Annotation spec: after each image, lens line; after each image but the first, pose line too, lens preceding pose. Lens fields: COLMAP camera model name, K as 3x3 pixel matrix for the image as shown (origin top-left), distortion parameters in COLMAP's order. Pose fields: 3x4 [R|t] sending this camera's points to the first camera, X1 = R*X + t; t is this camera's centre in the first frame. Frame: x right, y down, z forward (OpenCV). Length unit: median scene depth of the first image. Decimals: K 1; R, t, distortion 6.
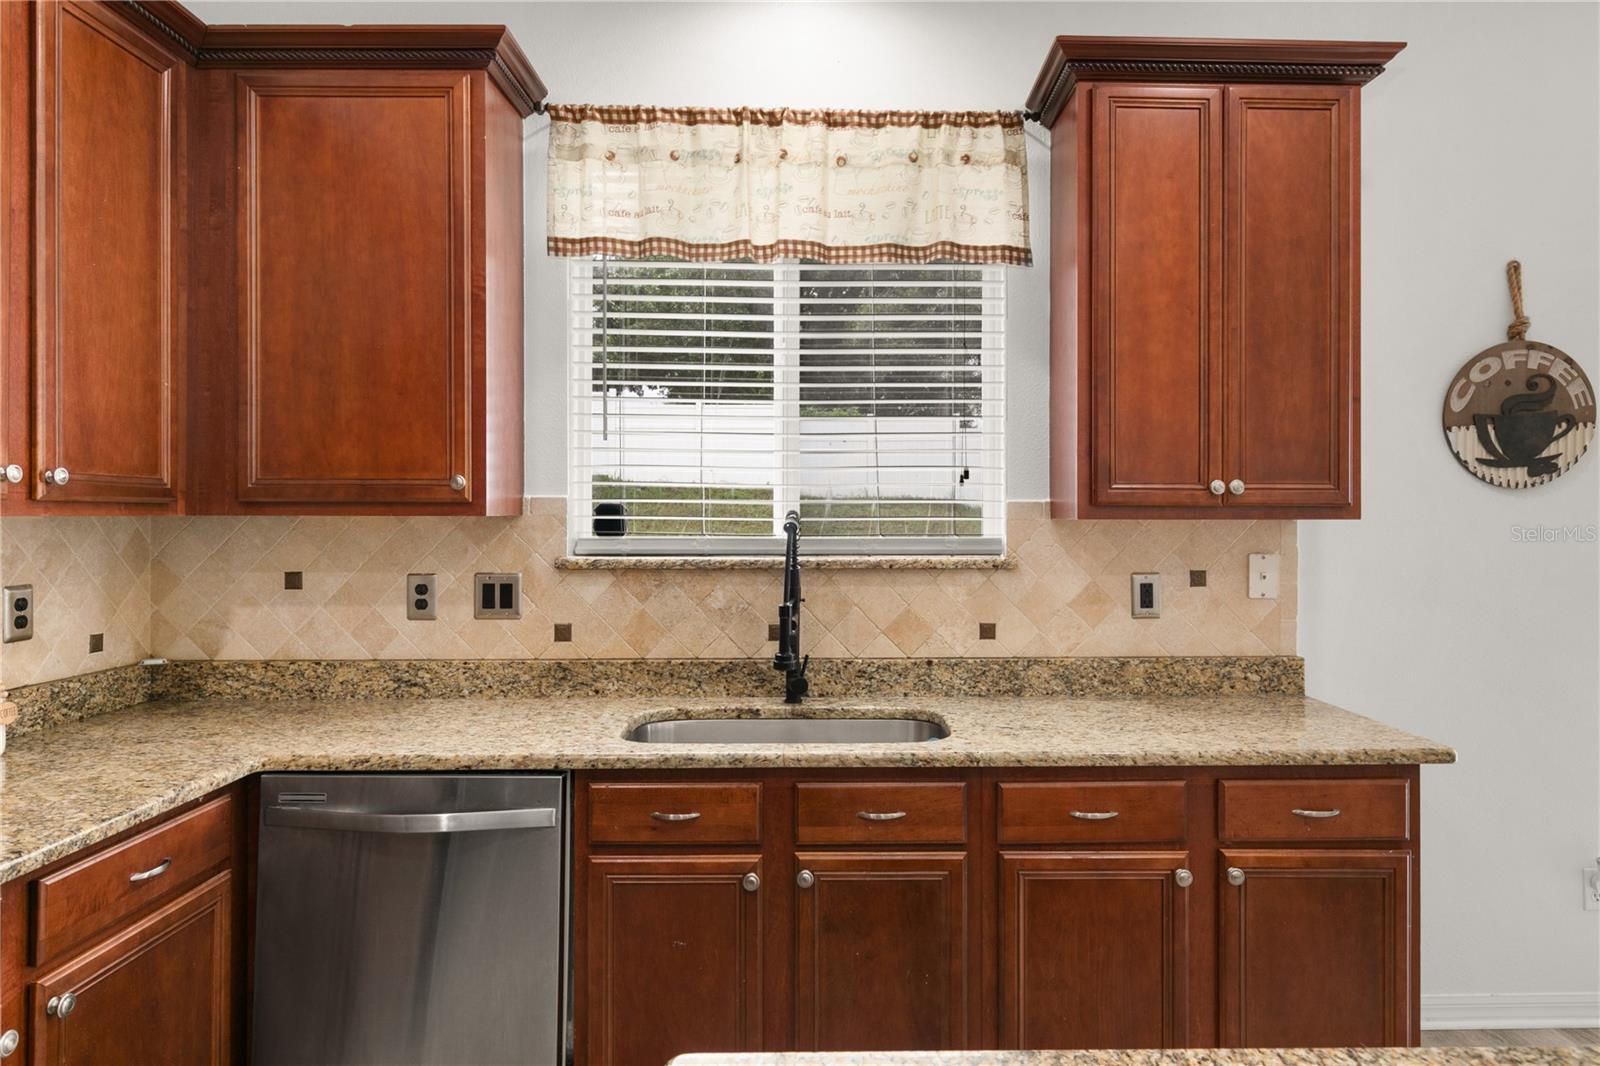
lens RADIAL K [[990.9, 0, 833.0], [0, 990.9, 503.7], [0, 0, 1]] dist [0.006045, -0.004853]
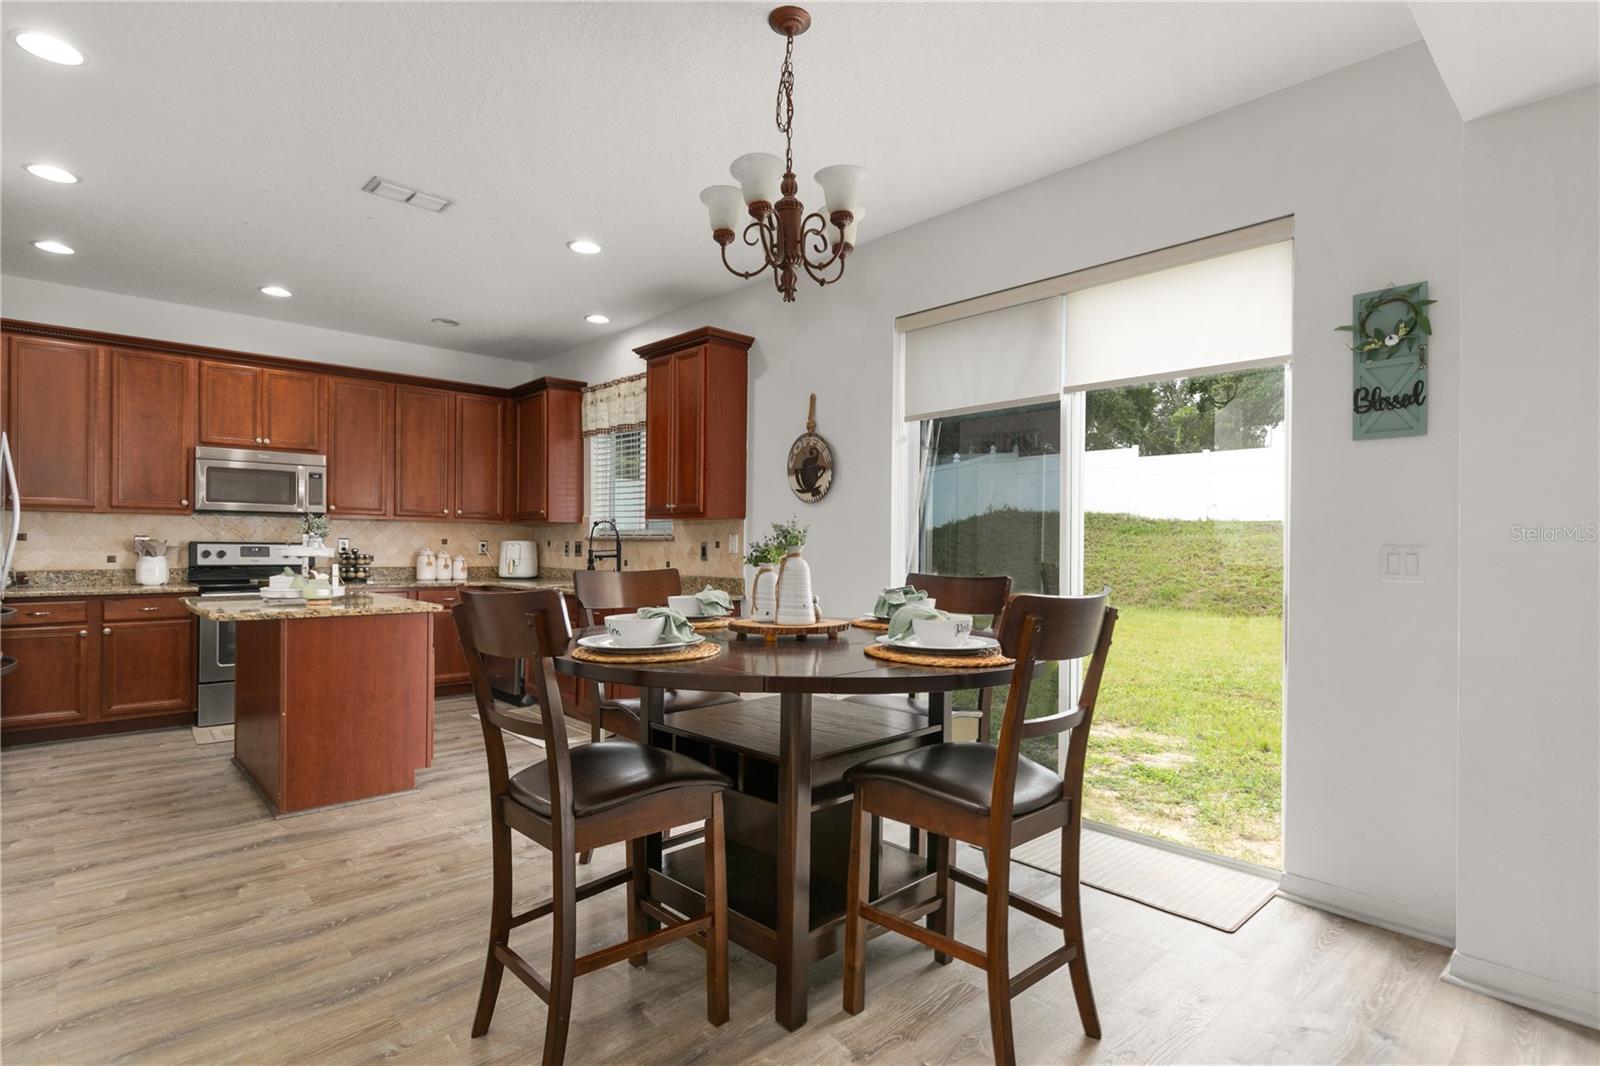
lens RADIAL K [[795.1, 0, 788.6], [0, 795.1, 542.6], [0, 0, 1]] dist [0.002023, -0.000949]
pose [[0.661911, 0.003253, -0.749575, 1.981819], [-0.001695, 0.999995, 0.002844, 0.066357], [0.749580, -0.000612, 0.661913, -0.150365]]
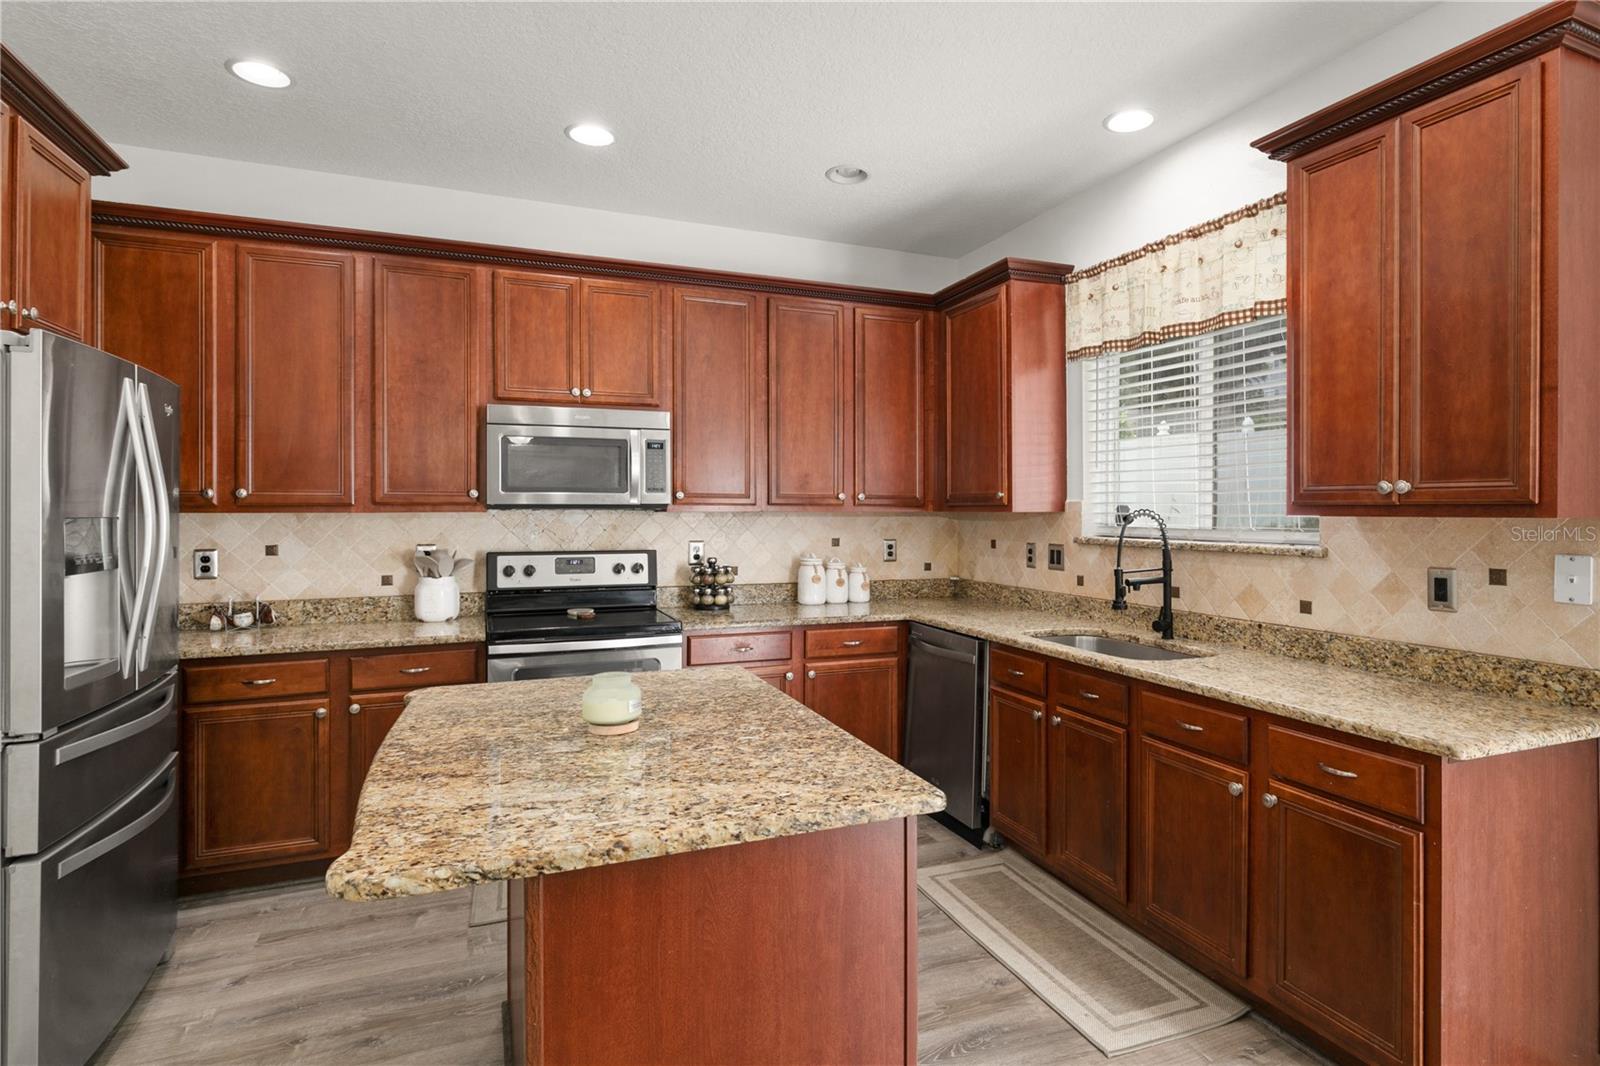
lens RADIAL K [[833.1, 0, 842.3], [0, 833.1, 508.9], [0, 0, 1]] dist [0.000229, -0.002159]
pose [[0.375623, -0.001563, -0.926771, 0.919084], [0.008288, 0.999964, 0.001673, 0.000440], [0.926735, -0.008309, 0.375623, 0.083499]]
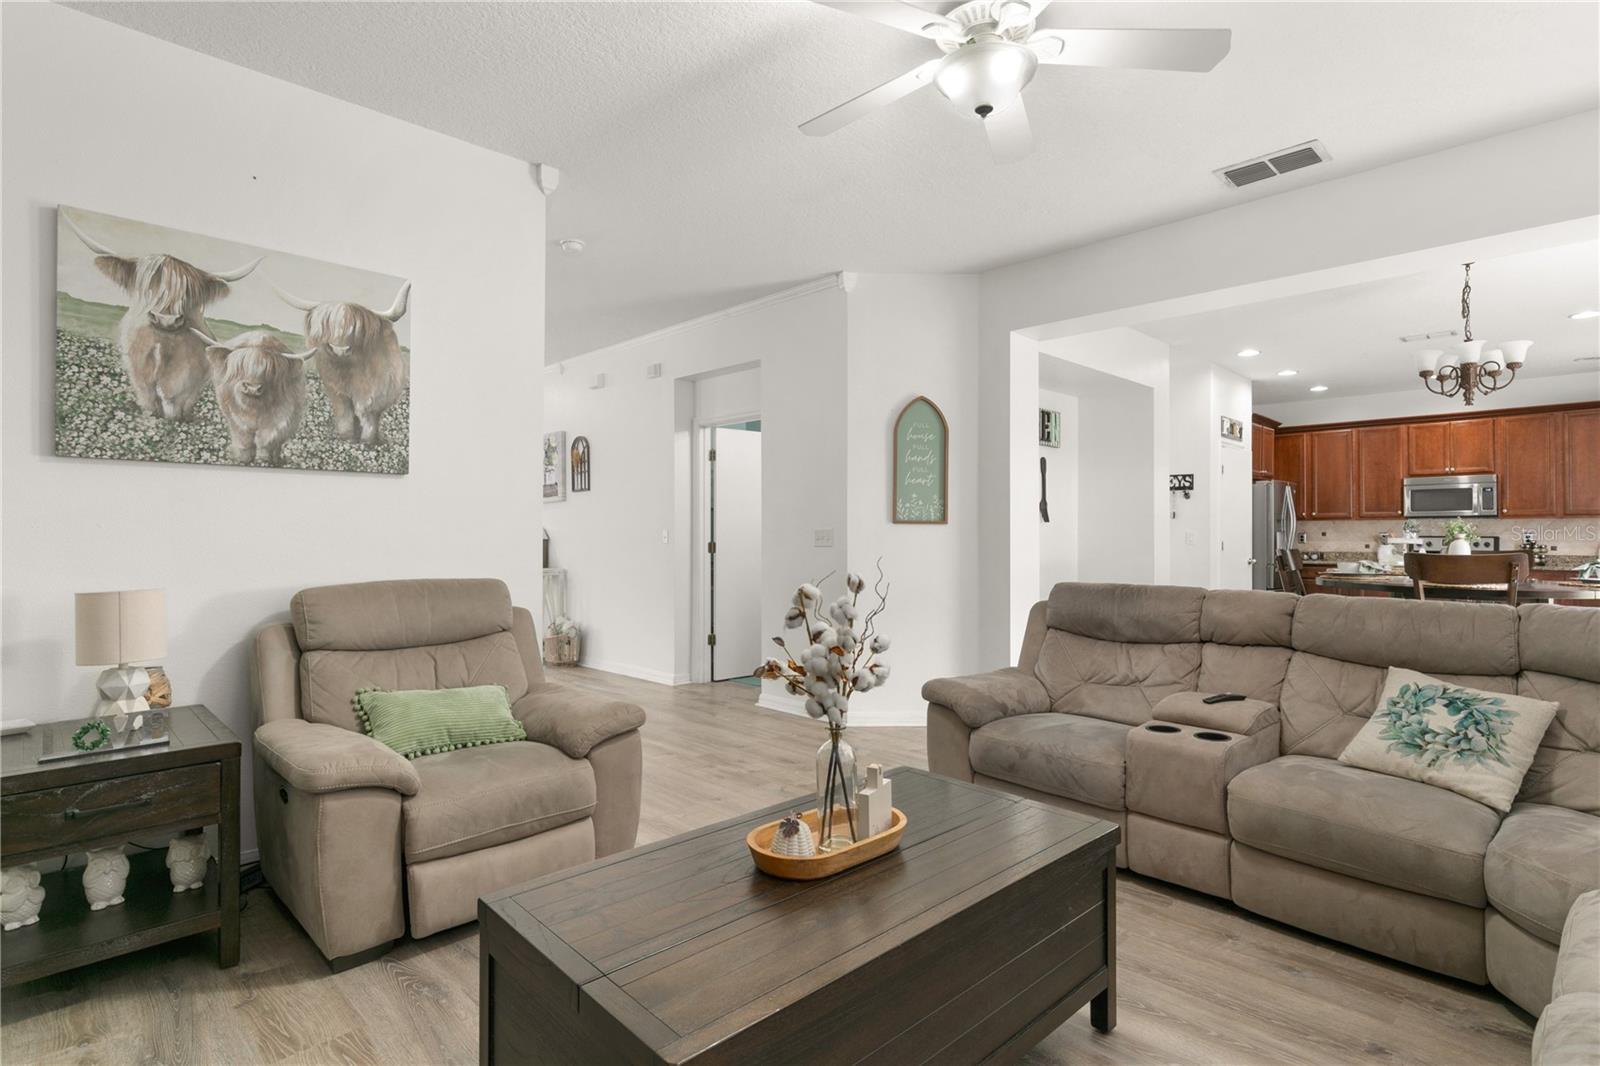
lens RADIAL K [[795.1, 0, 802.1], [0, 795.1, 525.2], [0, 0, 1]] dist [0.002023, -0.000949]
pose [[-0.721582, -0.005966, -0.692303, 3.601827], [0.006194, 0.999867, -0.015073, 0.061747], [0.692301, -0.015165, -0.721450, 0.715017]]
